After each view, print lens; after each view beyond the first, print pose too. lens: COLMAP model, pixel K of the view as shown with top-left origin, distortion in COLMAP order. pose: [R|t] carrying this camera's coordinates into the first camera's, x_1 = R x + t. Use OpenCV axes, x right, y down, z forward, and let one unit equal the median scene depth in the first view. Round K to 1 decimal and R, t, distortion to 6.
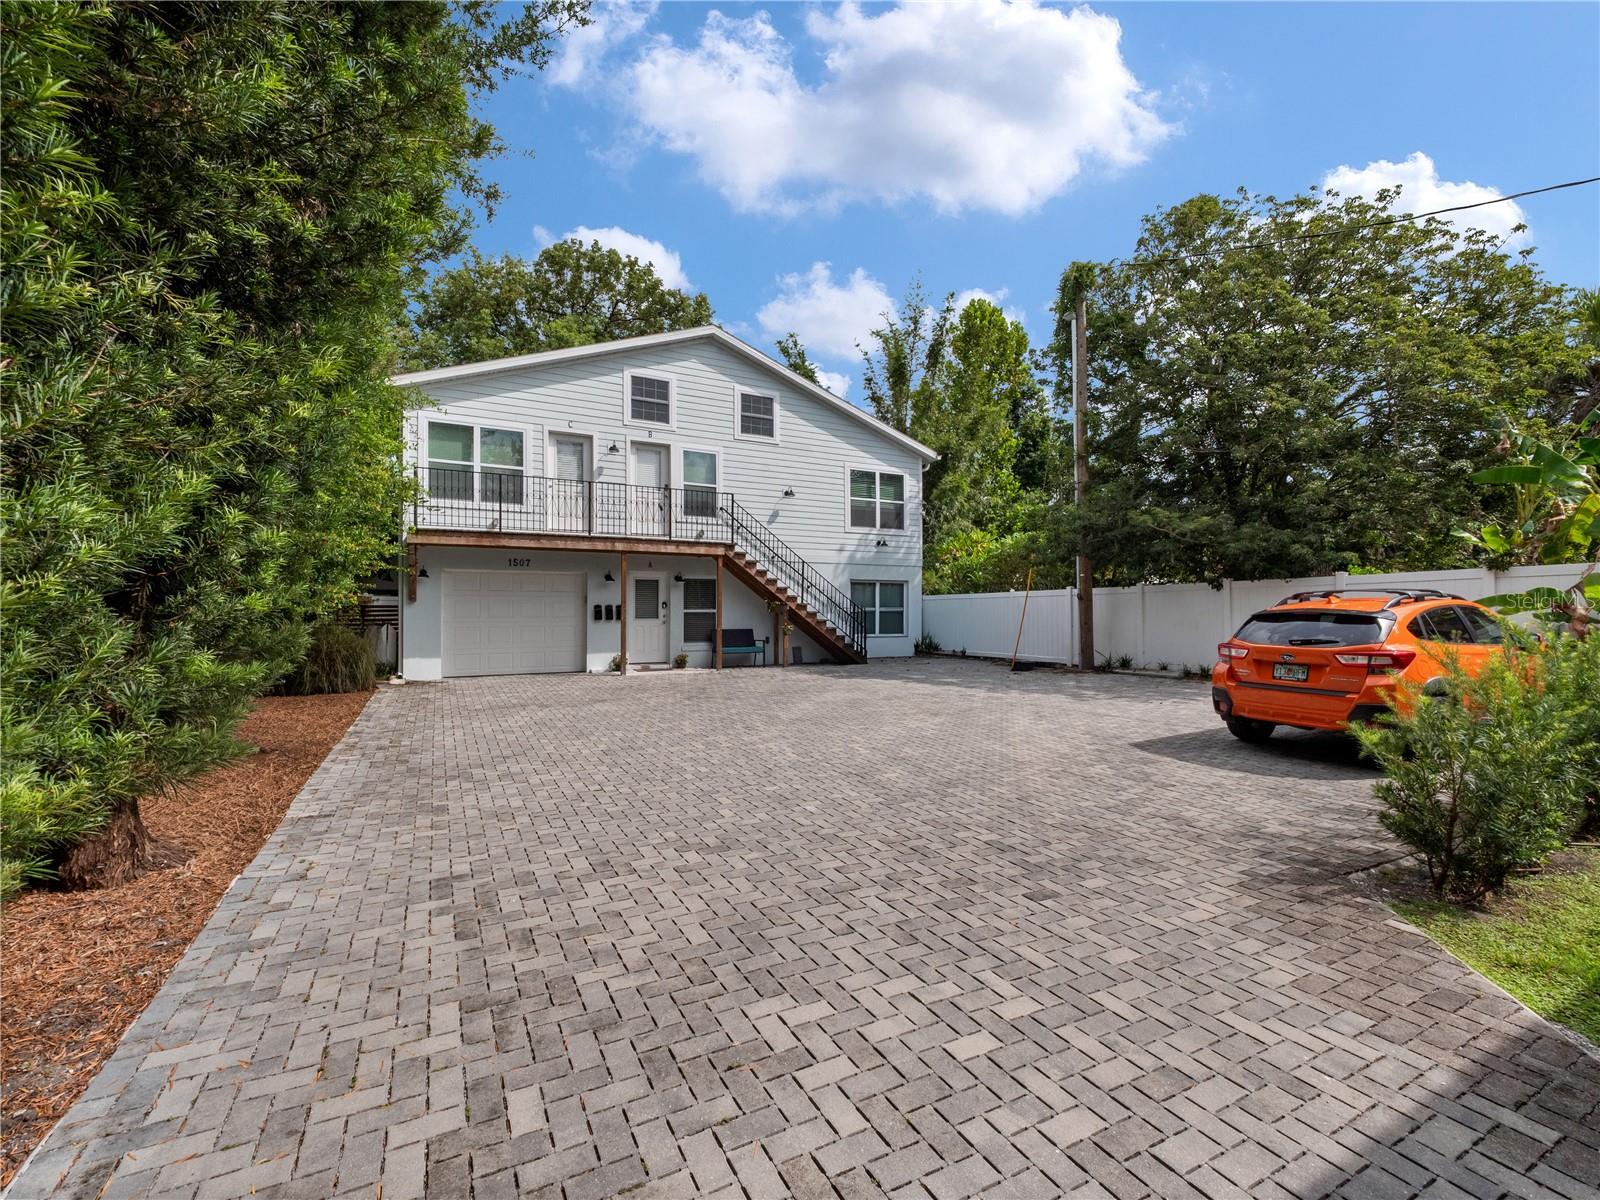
lens RADIAL K [[692.7, 0, 798.8], [0, 692.7, 600.9], [0, 0, 1]] dist [-0.003252, -0.000085]
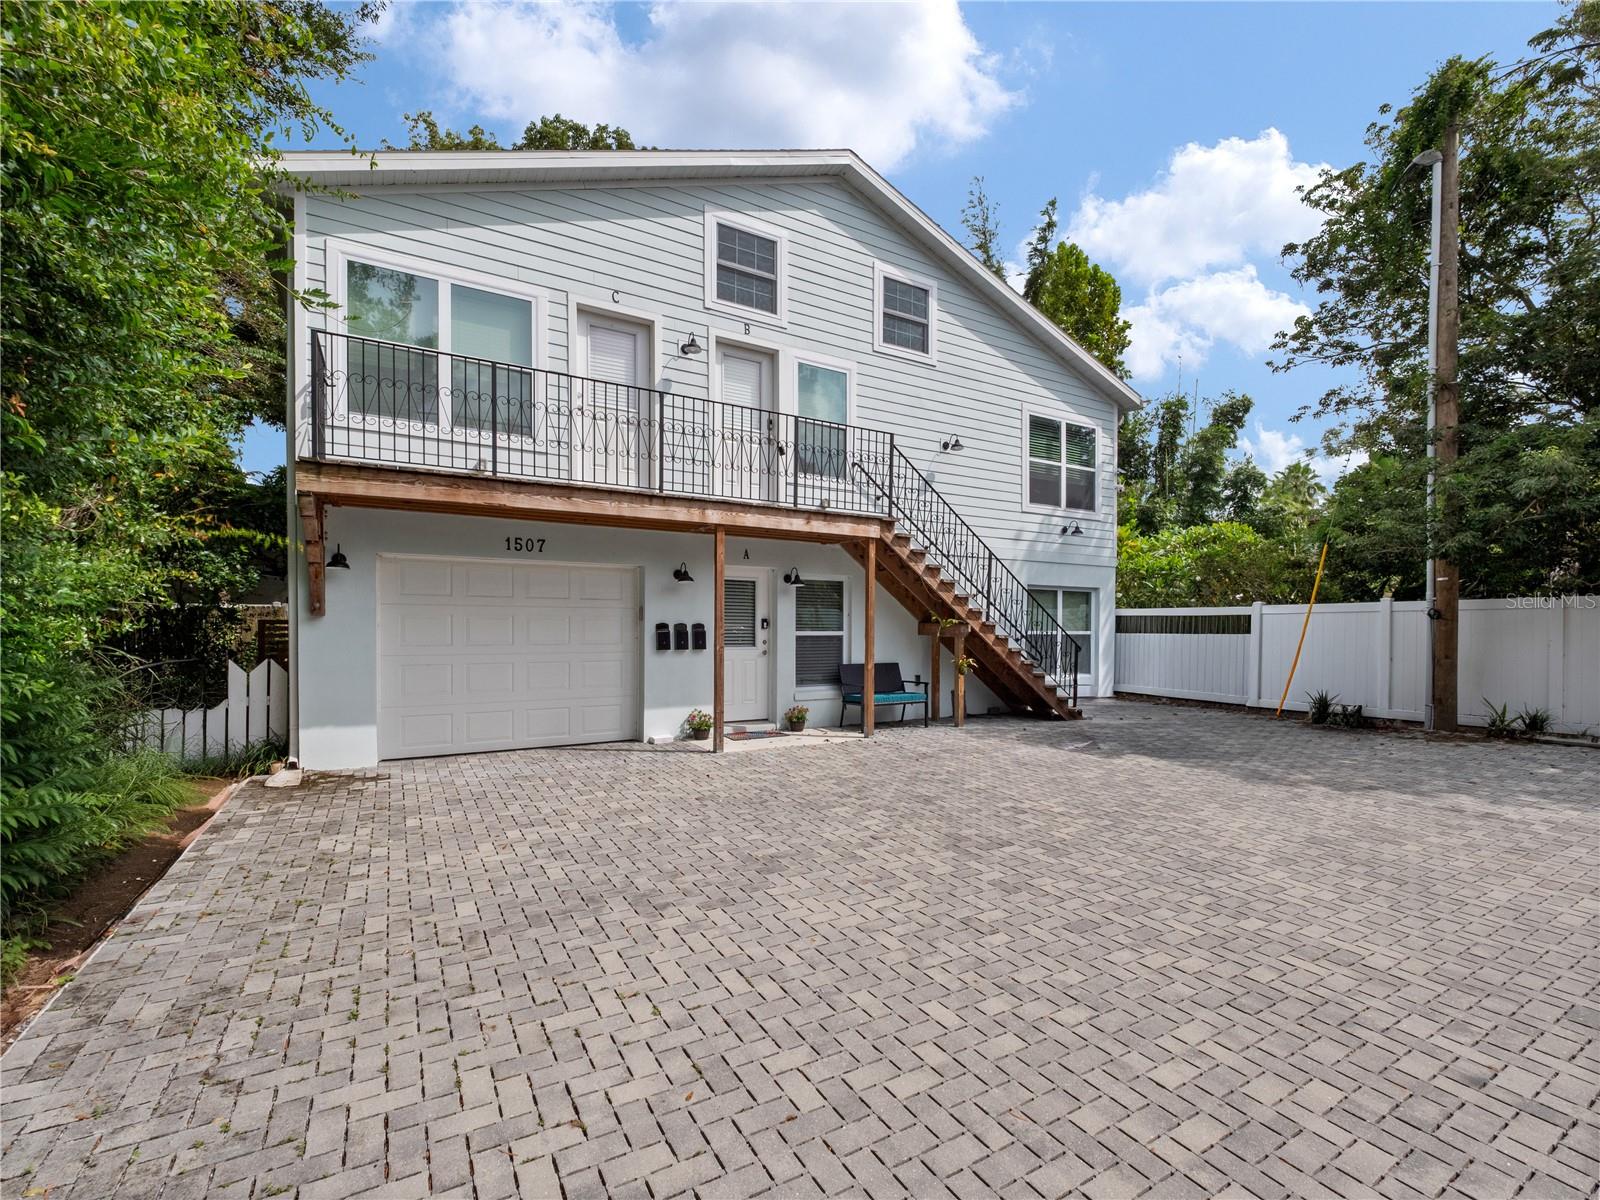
lens RADIAL K [[692.7, 0, 790.5], [0, 692.7, 631.6], [0, 0, 1]] dist [-0.003252, -0.000085]
pose [[0.998890, 0.005428, 0.046800, -0.201557], [-0.006542, 0.999698, 0.023682, -0.001135], [-0.046657, -0.023962, 0.998624, 0.408614]]
